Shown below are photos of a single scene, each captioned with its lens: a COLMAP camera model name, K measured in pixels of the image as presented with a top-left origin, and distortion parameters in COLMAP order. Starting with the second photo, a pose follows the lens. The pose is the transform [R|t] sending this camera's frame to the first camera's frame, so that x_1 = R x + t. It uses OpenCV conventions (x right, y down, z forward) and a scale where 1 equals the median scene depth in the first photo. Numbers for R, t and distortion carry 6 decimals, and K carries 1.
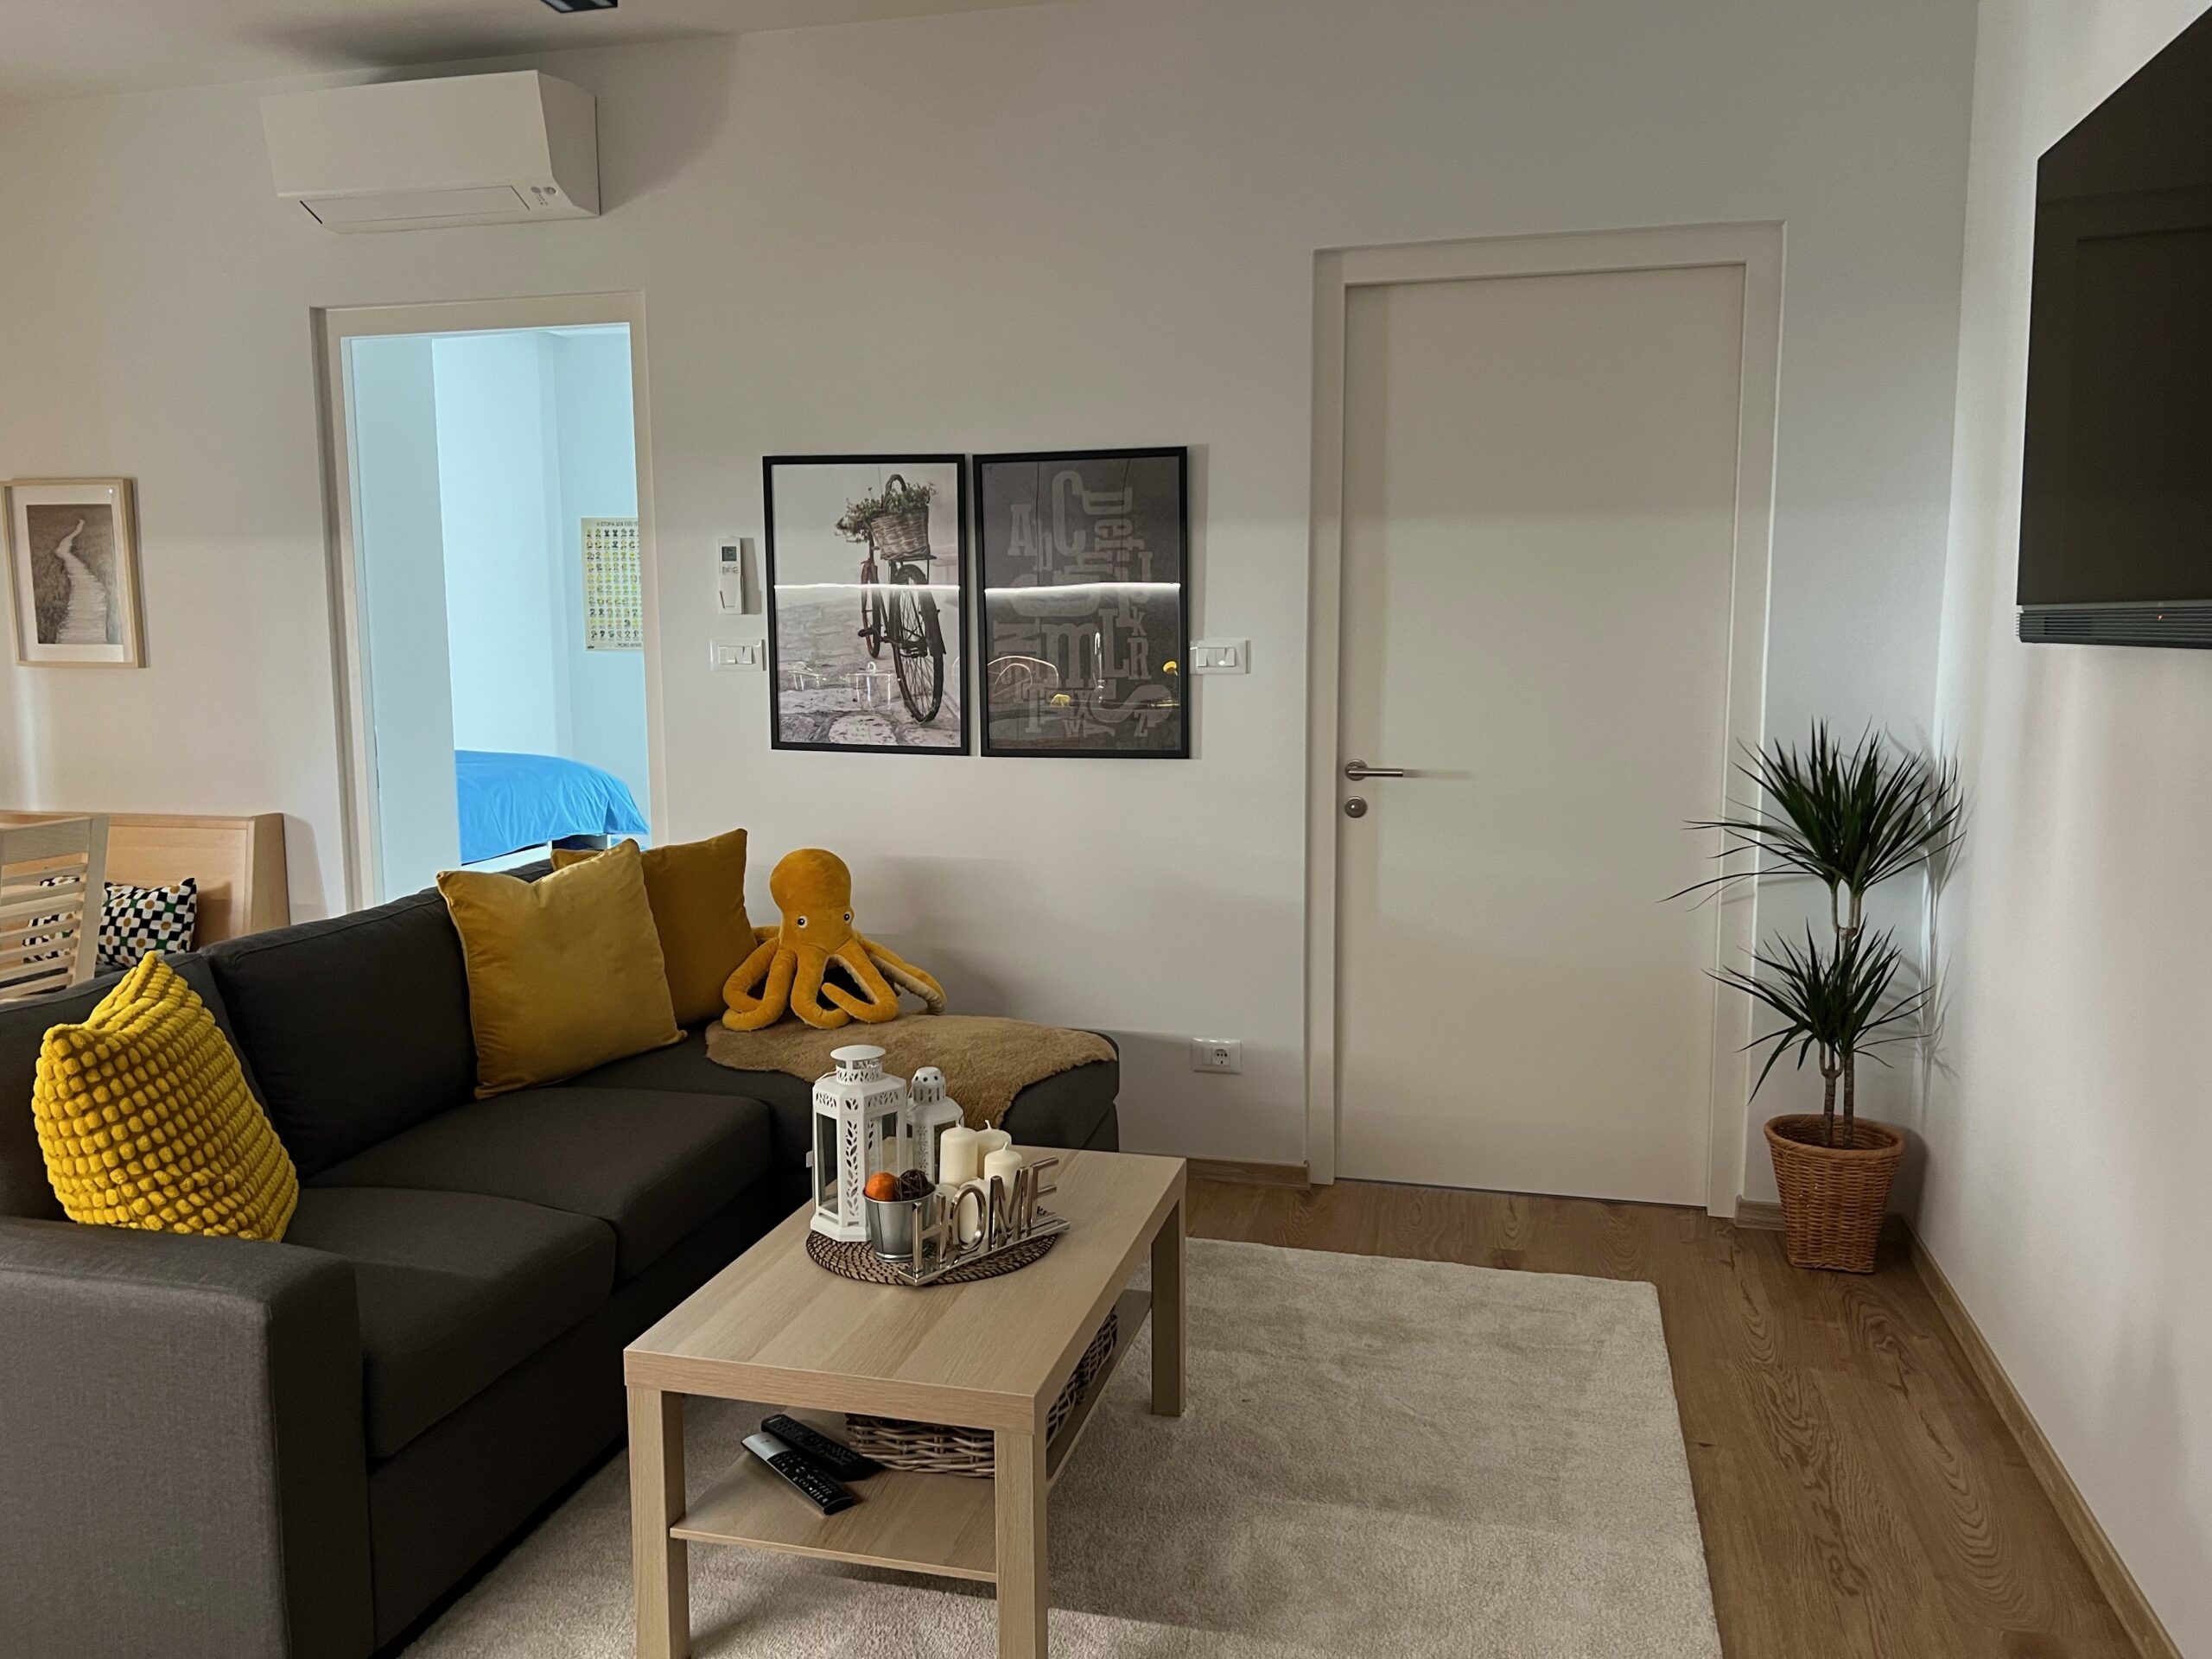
lens RADIAL K [[1671.7, 0, 1106.0], [0, 1671.7, 829.5], [0, 0, 1]] dist [0.009744, -0.001671]
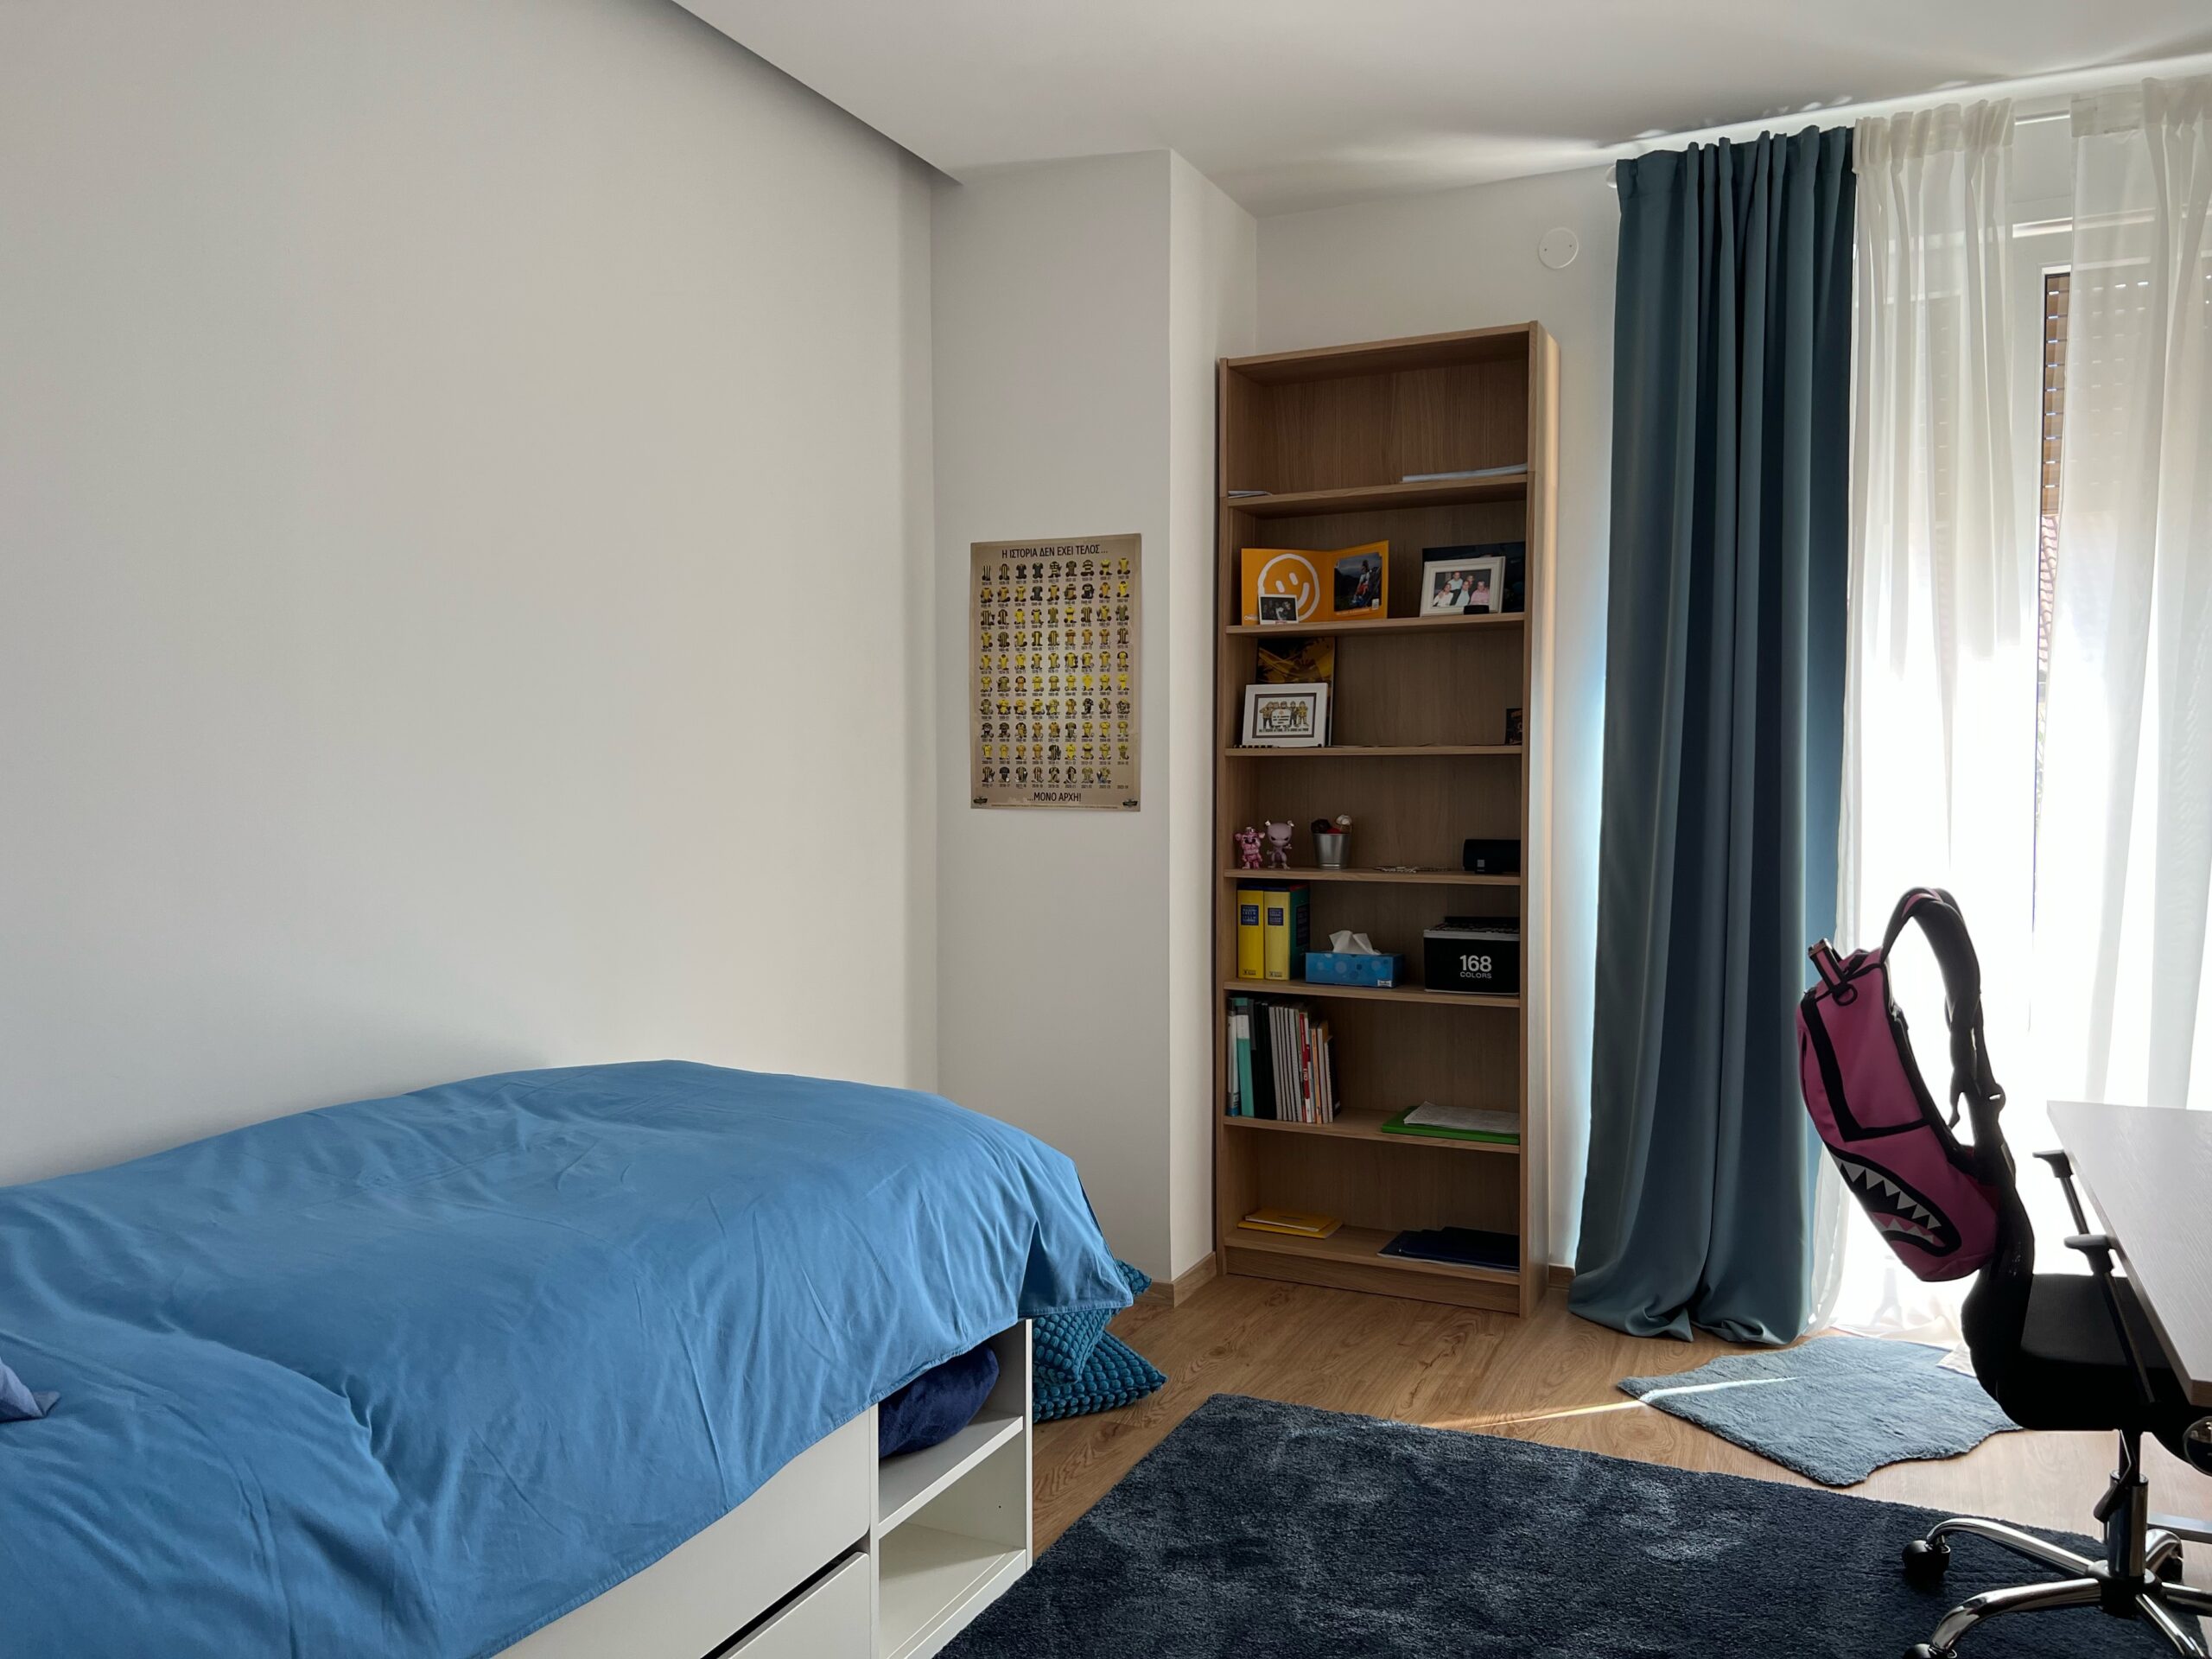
lens RADIAL K [[1671.7, 0, 1106.0], [0, 1671.7, 829.5], [0, 0, 1]] dist [0.009744, -0.001671]
pose [[0.979492, 0.008451, -0.201307, -0.171572], [-0.025767, 0.996170, -0.083556, -0.059845], [0.199830, 0.087030, 0.975958, 0.523280]]
